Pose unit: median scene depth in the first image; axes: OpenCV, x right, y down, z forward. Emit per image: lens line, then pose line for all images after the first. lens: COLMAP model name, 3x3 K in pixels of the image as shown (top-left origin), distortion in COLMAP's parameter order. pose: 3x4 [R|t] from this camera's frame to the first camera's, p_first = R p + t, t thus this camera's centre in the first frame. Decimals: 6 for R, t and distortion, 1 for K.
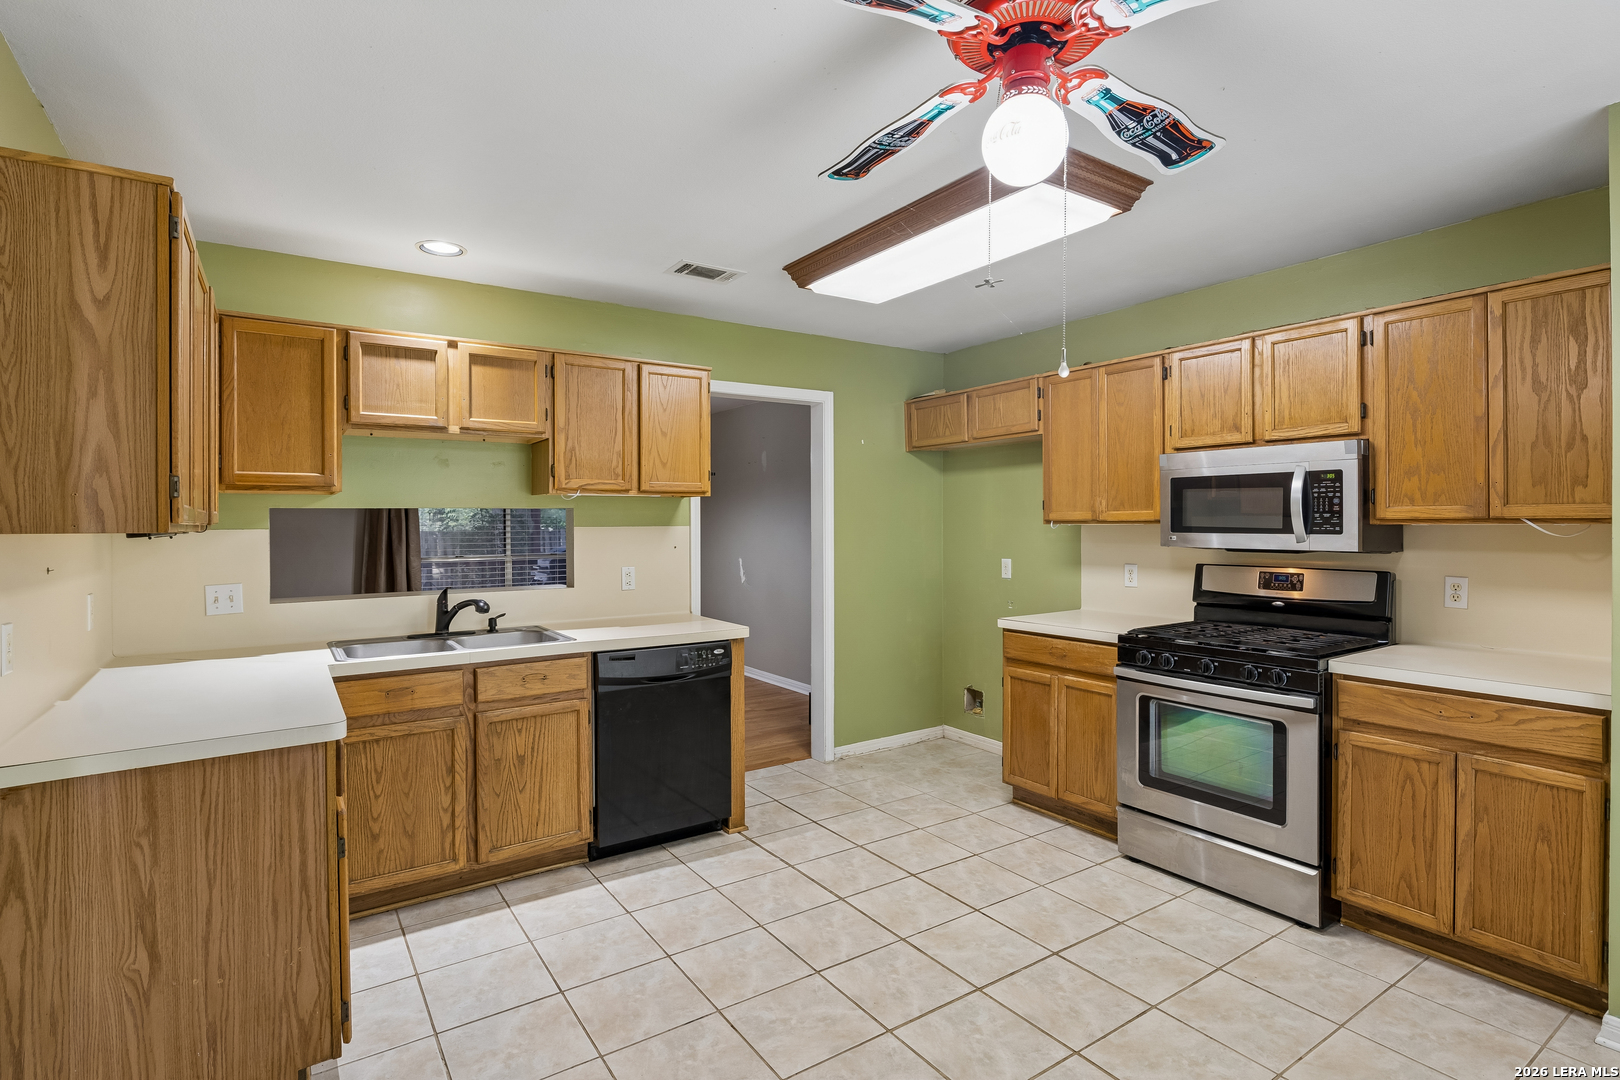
lens RADIAL K [[798.9, 0, 794.7], [0, 798.9, 536.3], [0, 0, 1]] dist [-0.002019, 0.000114]
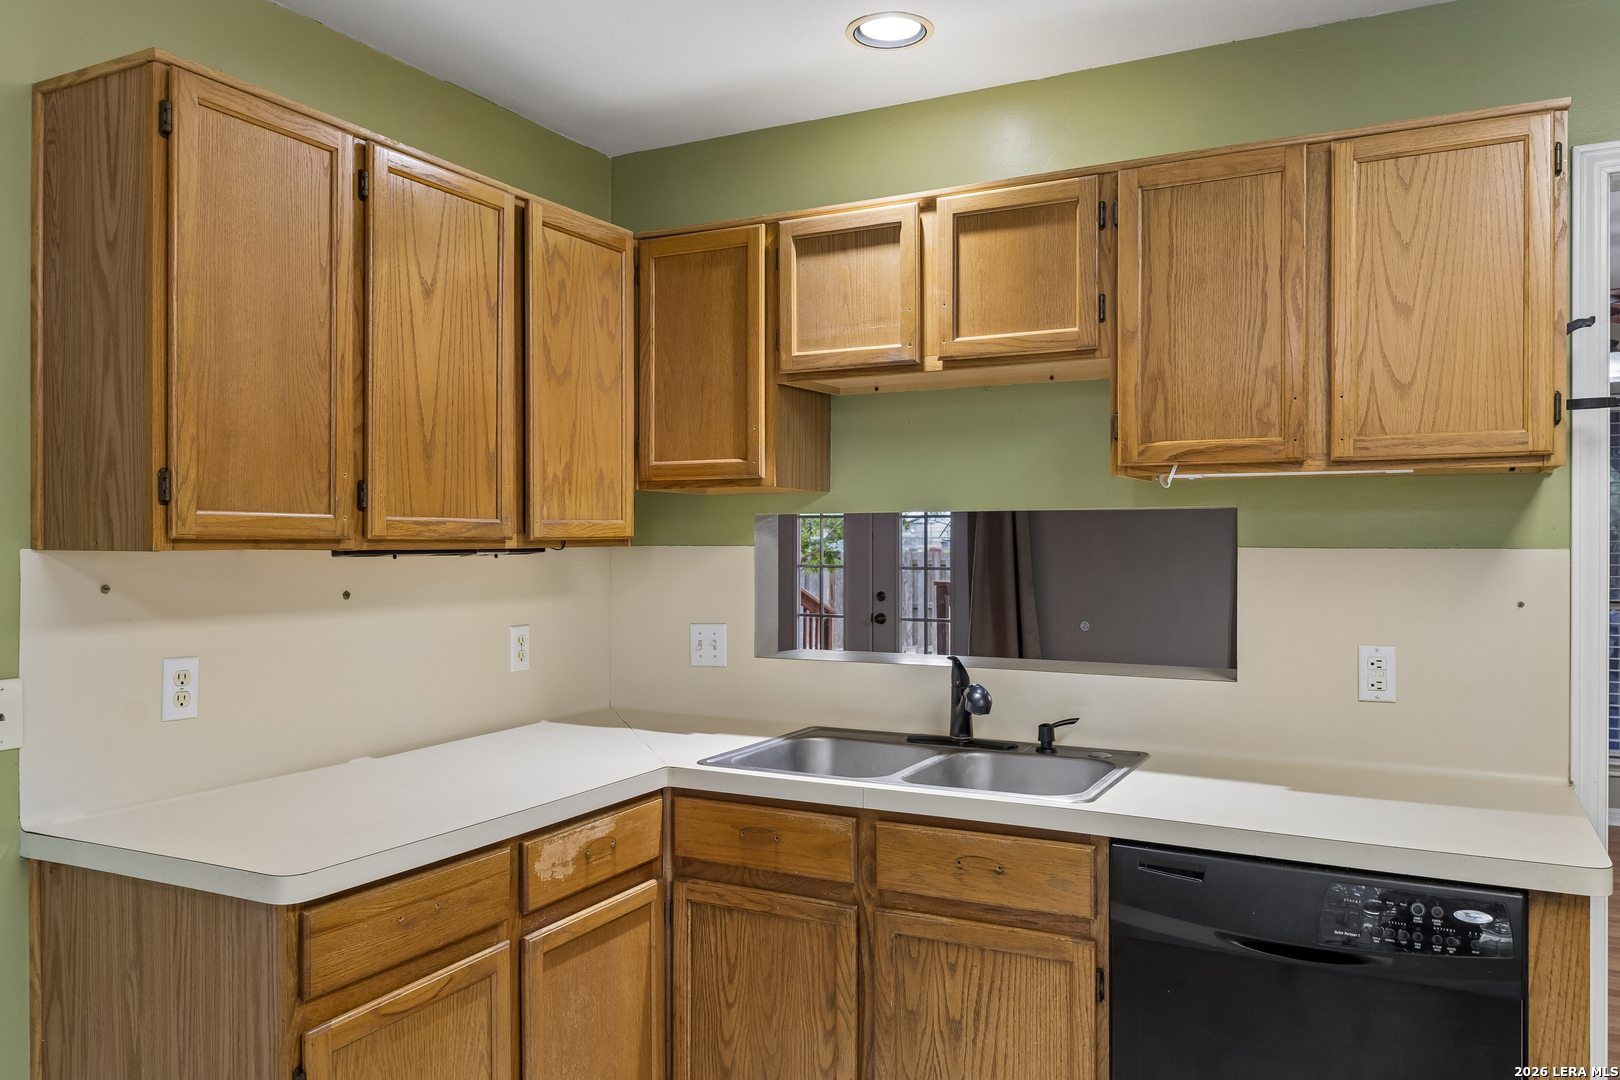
lens RADIAL K [[1180.8, 0, 804.7], [0, 1180.8, 547.6], [0, 0, 1]] dist [0.006306, 0.001597]
pose [[0.482454, 0.011995, -0.875839, 0.241536], [-0.017559, 0.999838, 0.004021, -0.012956], [0.875745, 0.013439, 0.482586, 0.582645]]
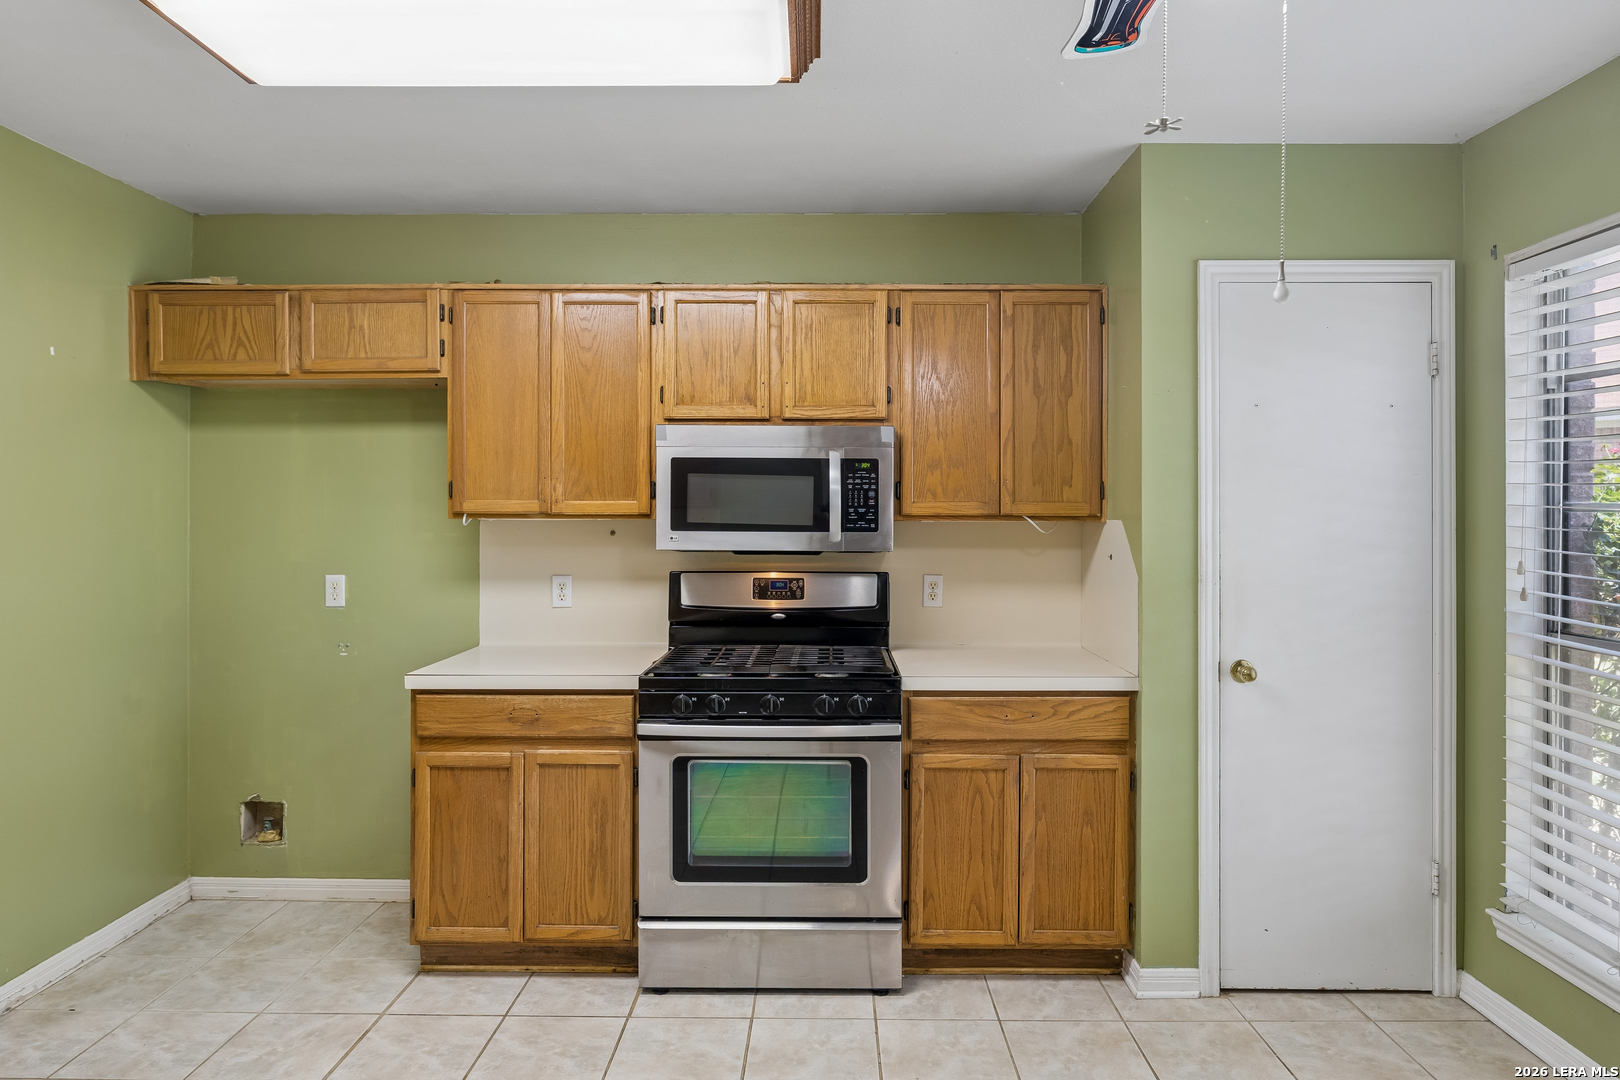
lens RADIAL K [[1025.5, 0, 807.3], [0, 1025.5, 520.2], [0, 0, 1]] dist [-0.003977, 0.000825]
pose [[0.557797, 0.003035, 0.829972, -0.281185], [0.008273, 0.999923, -0.009216, -0.005415], [-0.829936, 0.012007, 0.557730, 0.403882]]
